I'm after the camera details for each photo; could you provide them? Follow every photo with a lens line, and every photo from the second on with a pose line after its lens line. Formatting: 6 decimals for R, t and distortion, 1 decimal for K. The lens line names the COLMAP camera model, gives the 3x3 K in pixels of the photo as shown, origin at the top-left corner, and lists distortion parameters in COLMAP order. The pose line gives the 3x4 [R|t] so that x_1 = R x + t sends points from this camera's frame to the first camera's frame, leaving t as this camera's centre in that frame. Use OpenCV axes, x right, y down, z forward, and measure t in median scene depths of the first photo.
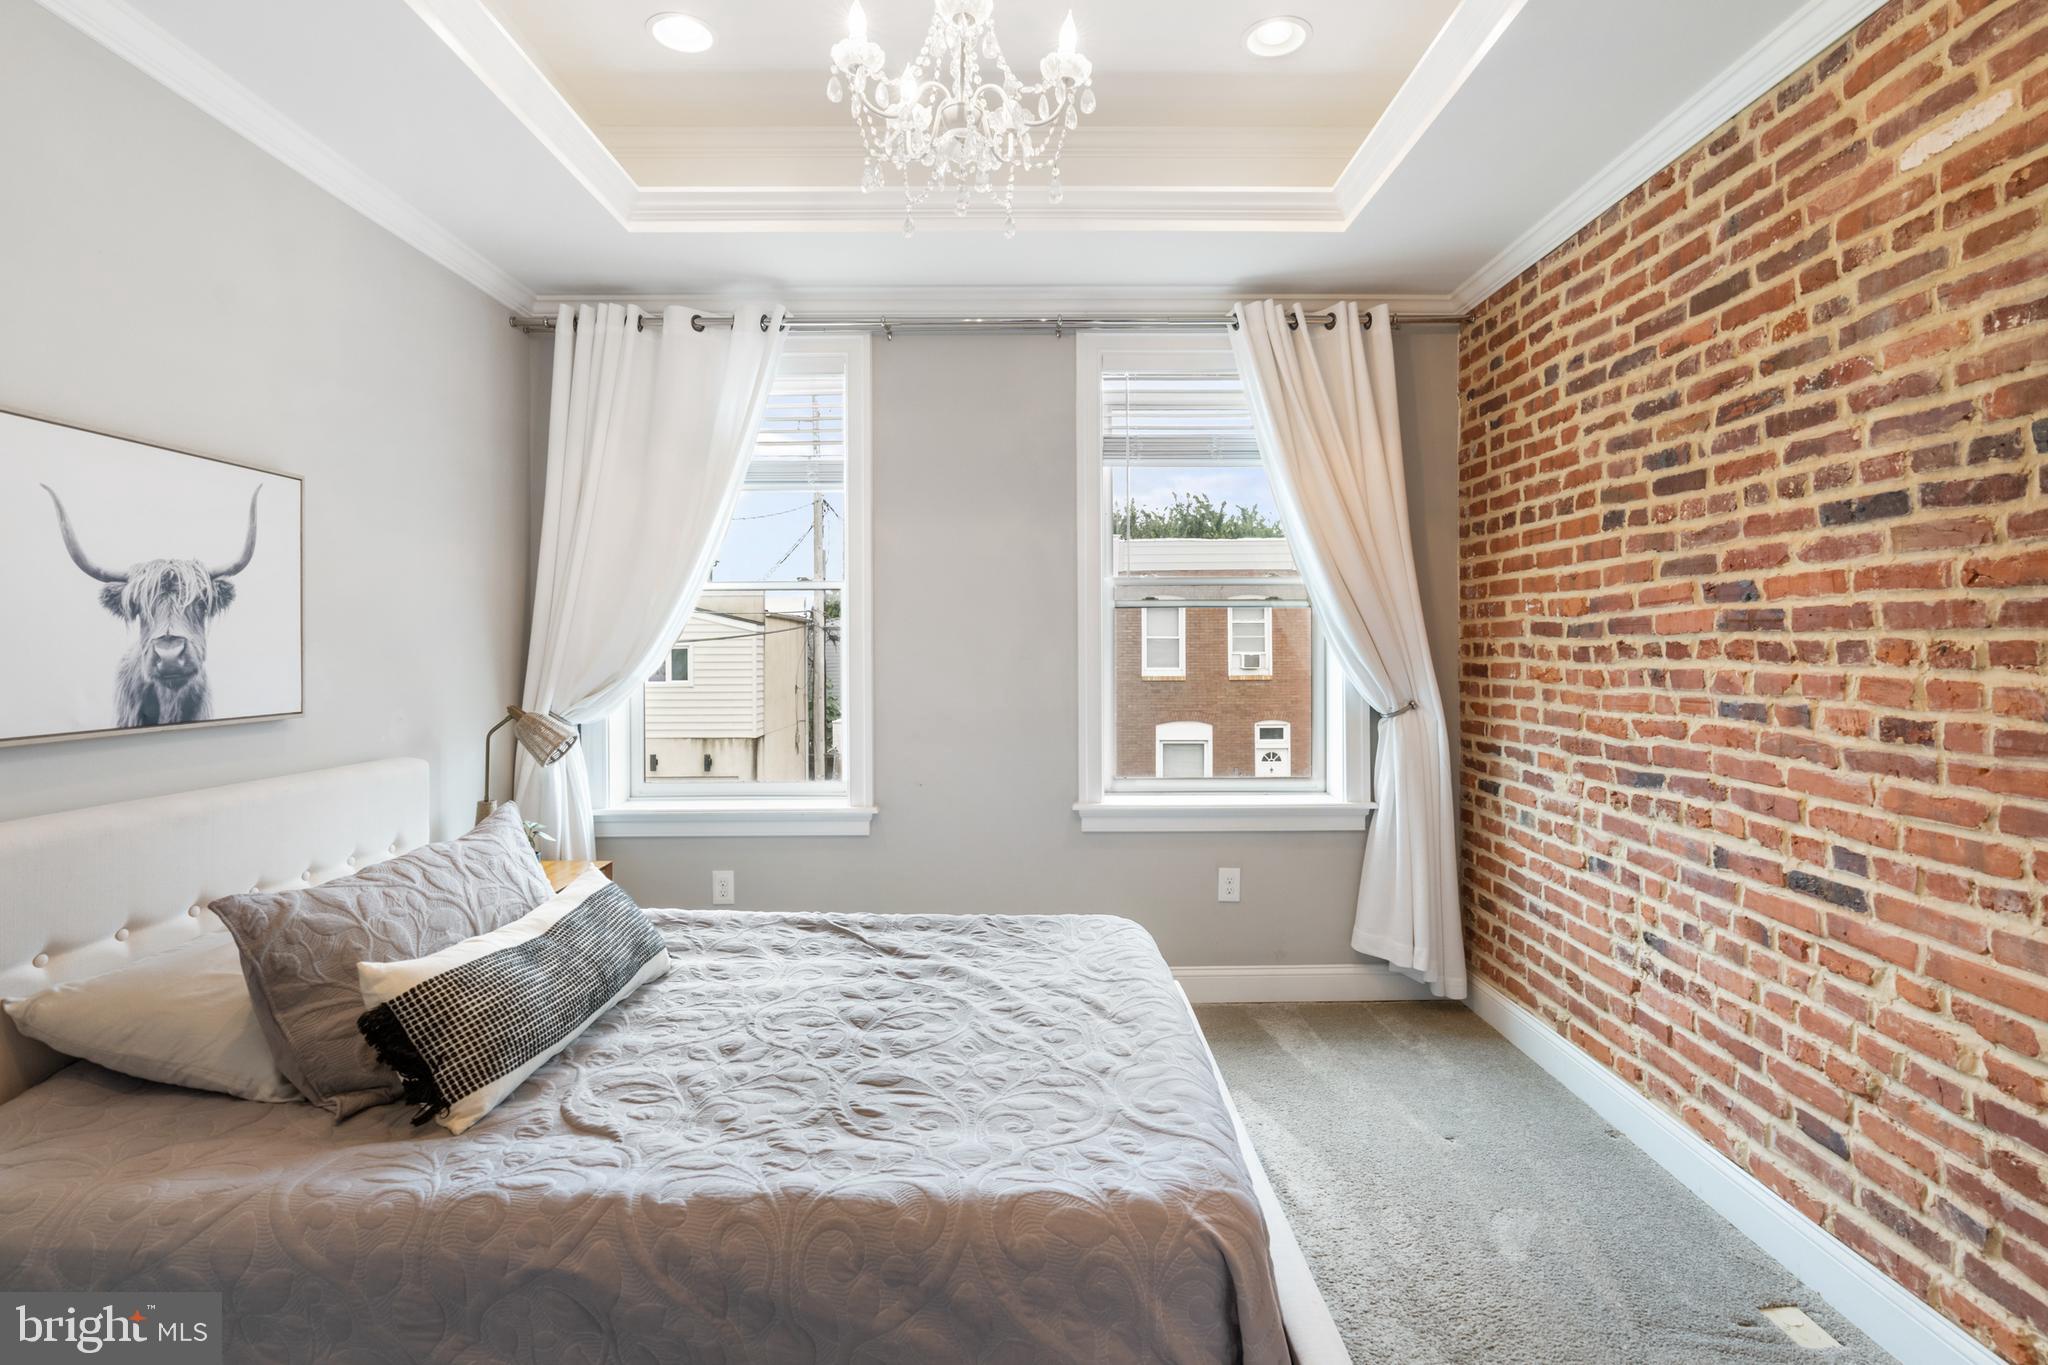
lens RADIAL K [[981.9, 0, 1032.6], [0, 981.9, 657.7], [0, 0, 1]] dist [-0.006469, 0.001288]
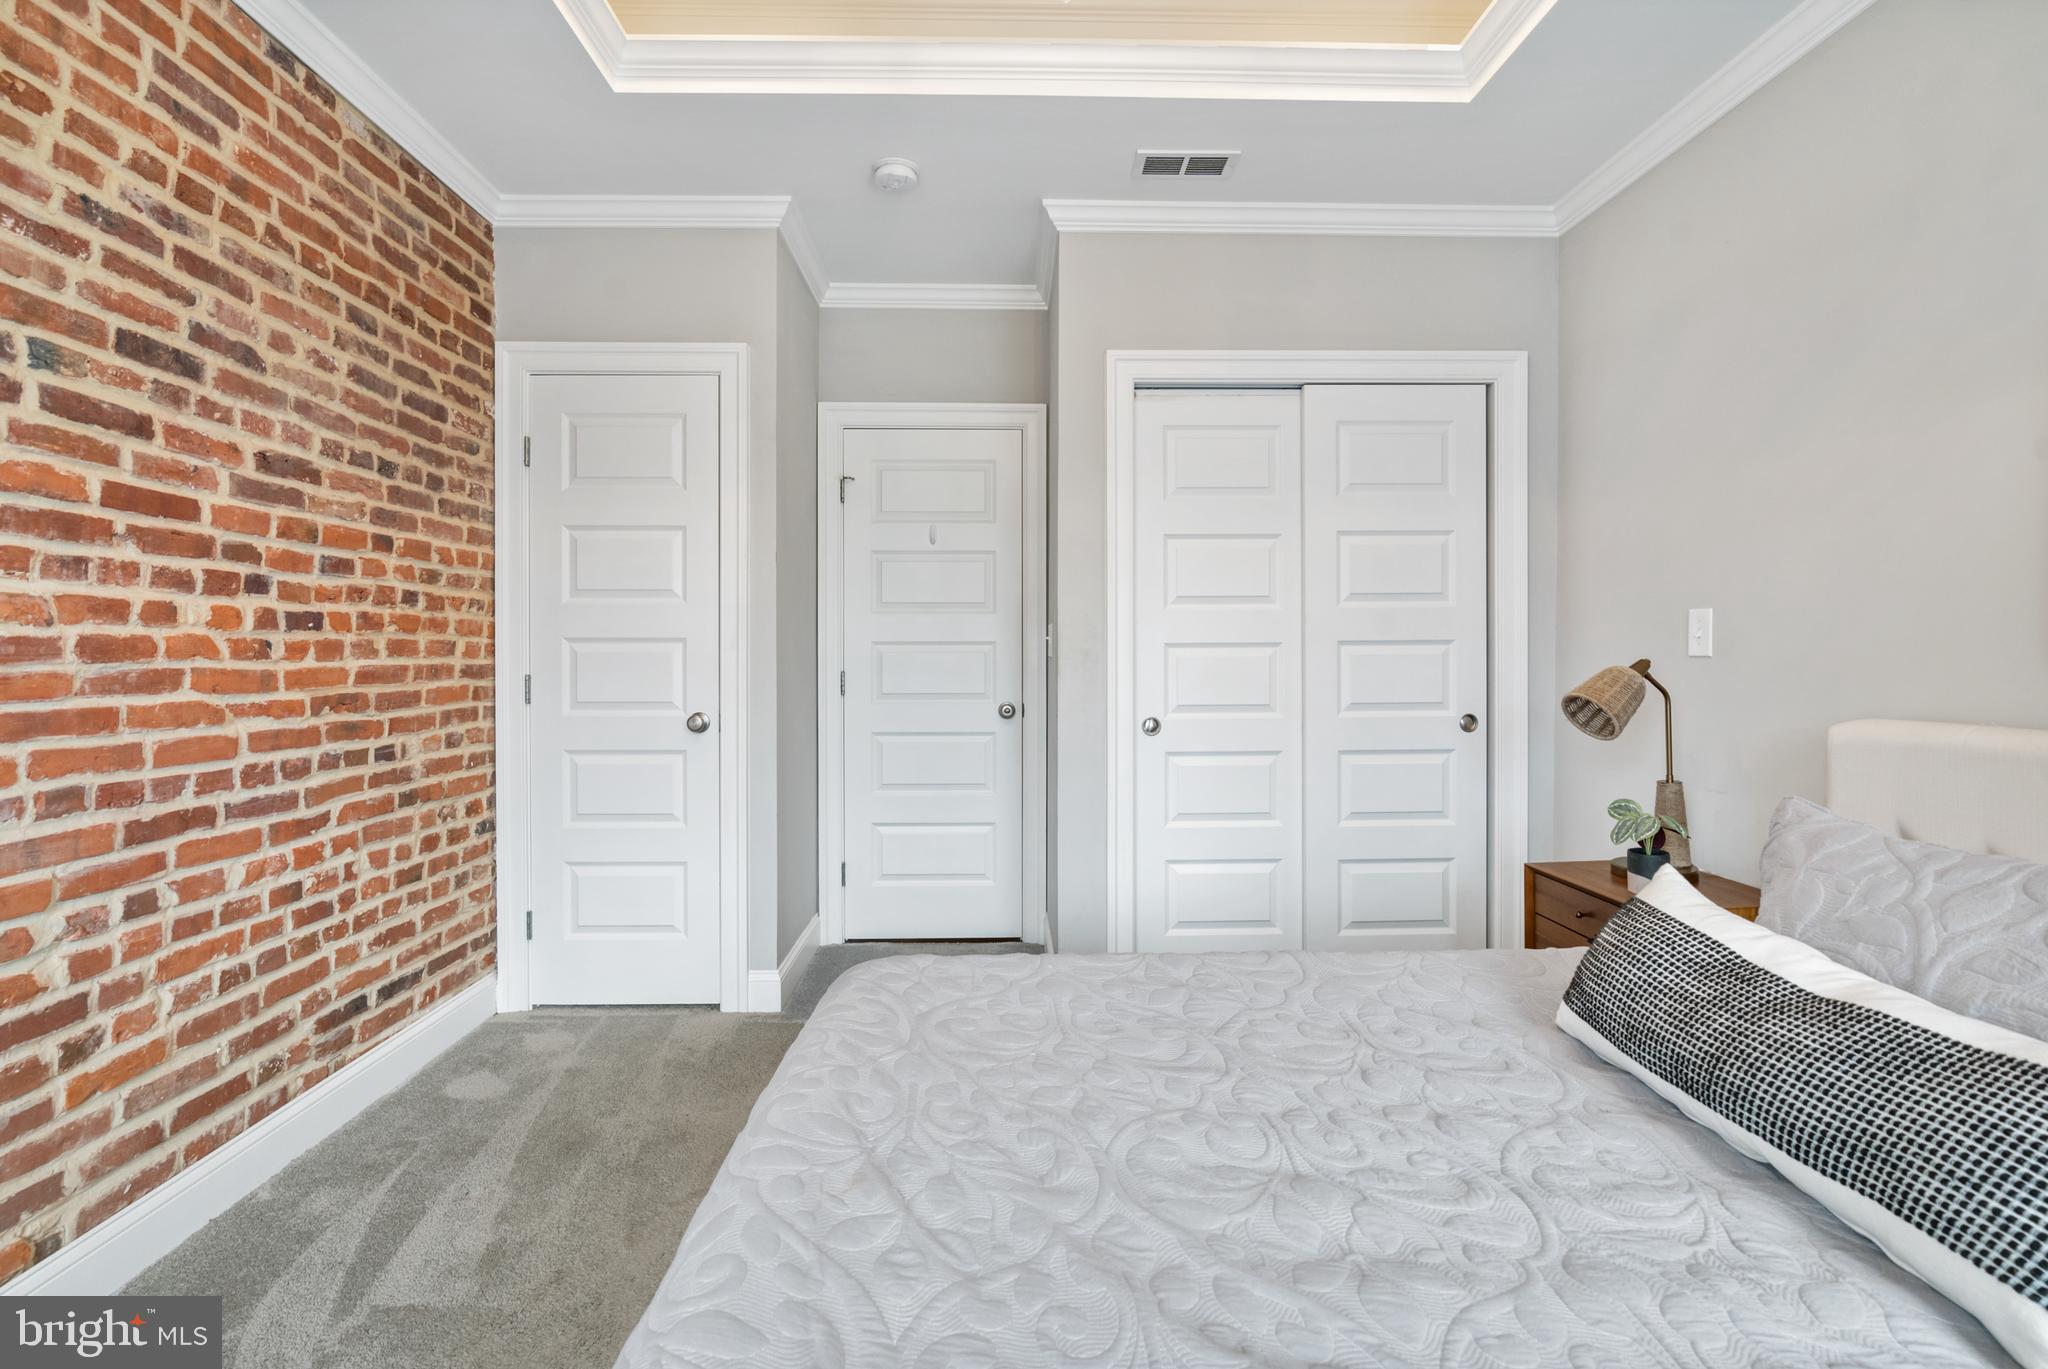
lens RADIAL K [[929.4, 0, 1023.3], [0, 929.4, 673.3], [0, 0, 1]] dist [-0.004359, 0.000517]
pose [[-0.999528, 0.005852, -0.030170, 0.004447], [0.004938, 0.999530, 0.030255, 0.067787], [0.030333, 0.030092, -0.999087, 1.497352]]
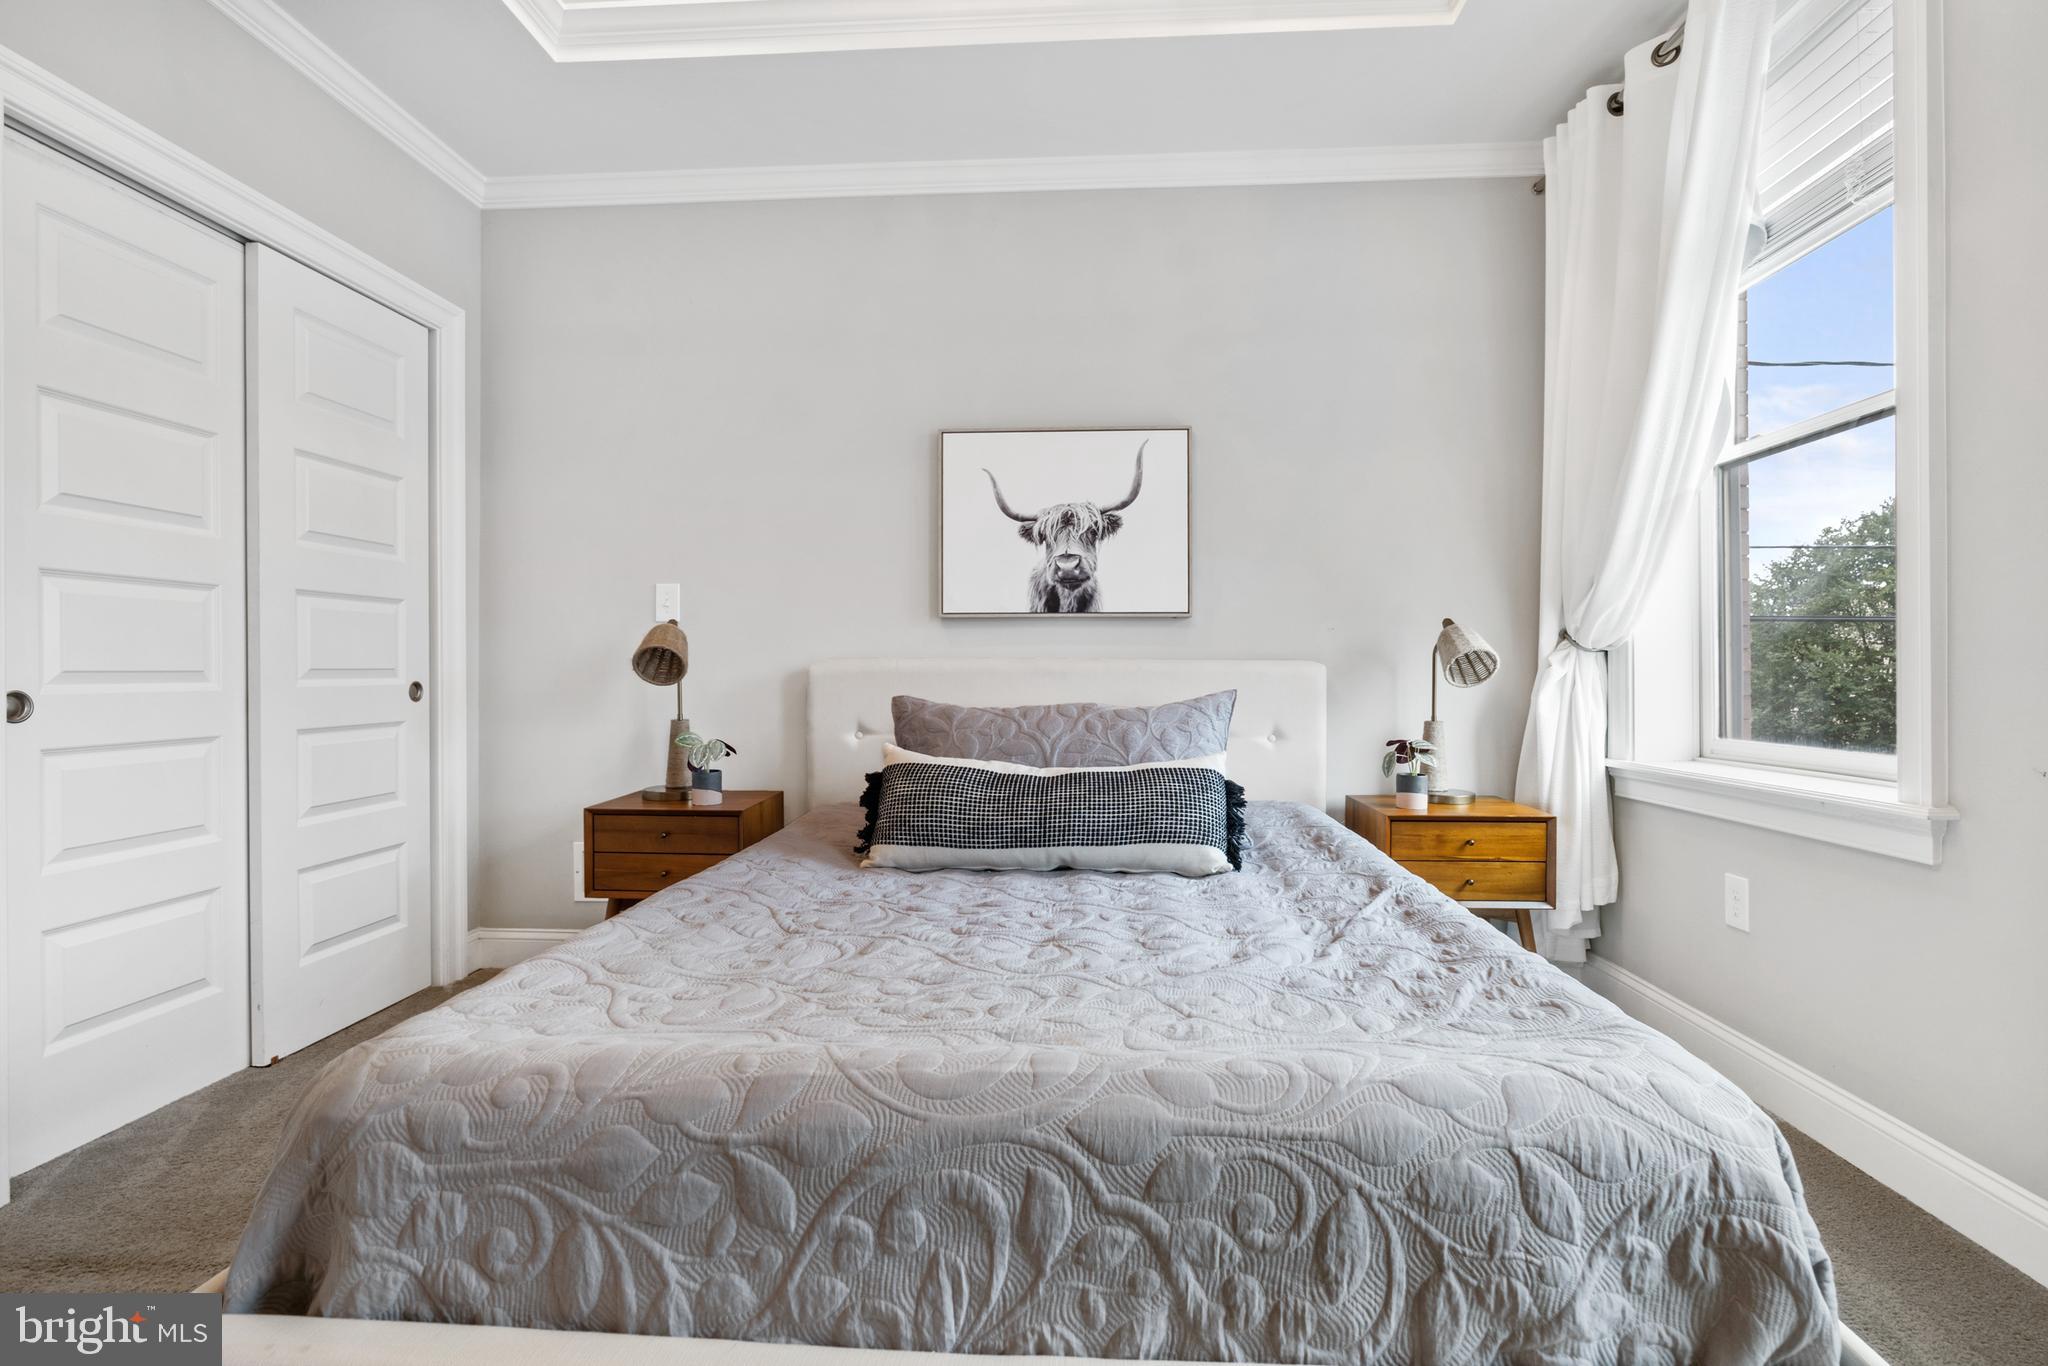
lens RADIAL K [[956.1, 0, 1035.7], [0, 956.1, 679.3], [0, 0, 1]] dist [-0.005107, -0.000661]
pose [[-0.053280, 0.008886, -0.998540, 0.589056], [-0.009950, 0.999906, 0.009429, 0.155431], [0.998530, 0.010437, -0.053186, 1.016736]]
